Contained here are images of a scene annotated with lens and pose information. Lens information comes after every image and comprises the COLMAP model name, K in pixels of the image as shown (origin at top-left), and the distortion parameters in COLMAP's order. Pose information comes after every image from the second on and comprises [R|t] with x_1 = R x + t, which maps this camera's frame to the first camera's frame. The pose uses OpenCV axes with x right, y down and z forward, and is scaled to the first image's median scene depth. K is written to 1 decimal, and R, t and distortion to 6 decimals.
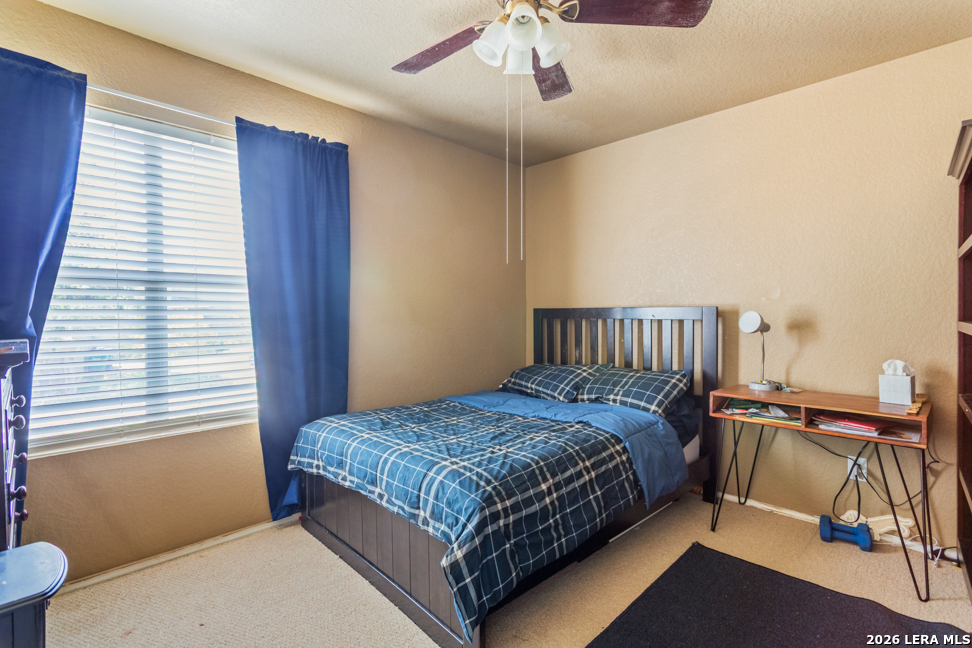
lens RADIAL K [[465.9, 0, 485.2], [0, 465.9, 322.1], [0, 0, 1]] dist [-0.000077, 0.000715]
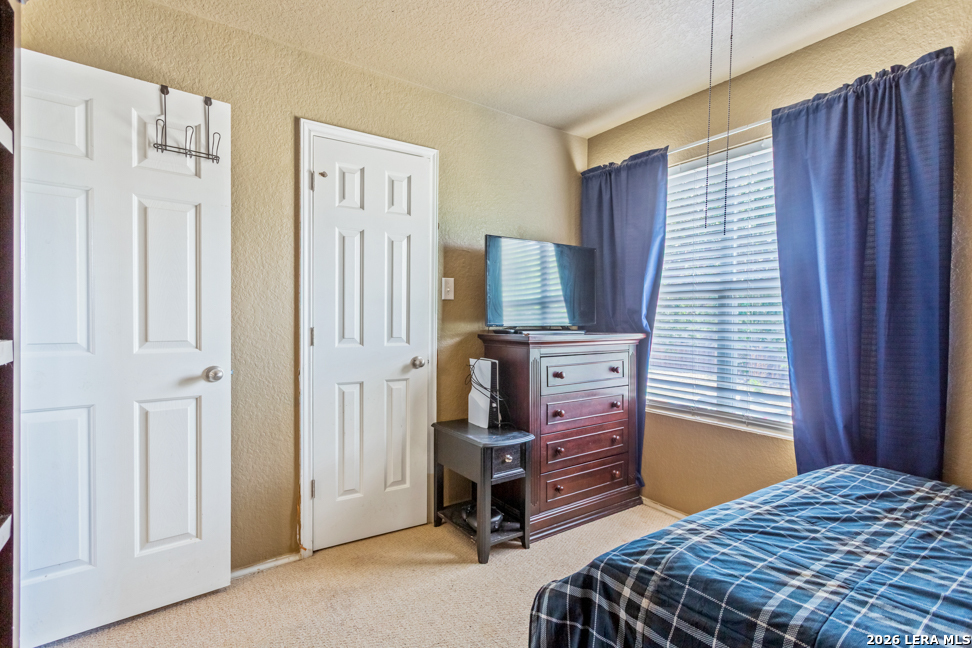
lens RADIAL K [[465.9, 0, 484.4], [0, 465.9, 321.6], [0, 0, 1]] dist [-0.000077, 0.000715]
pose [[-0.204387, 0.010239, -0.978837, 0.599043], [-0.031230, 0.999368, 0.016974, -0.010551], [0.978392, 0.034038, -0.203938, 0.734200]]
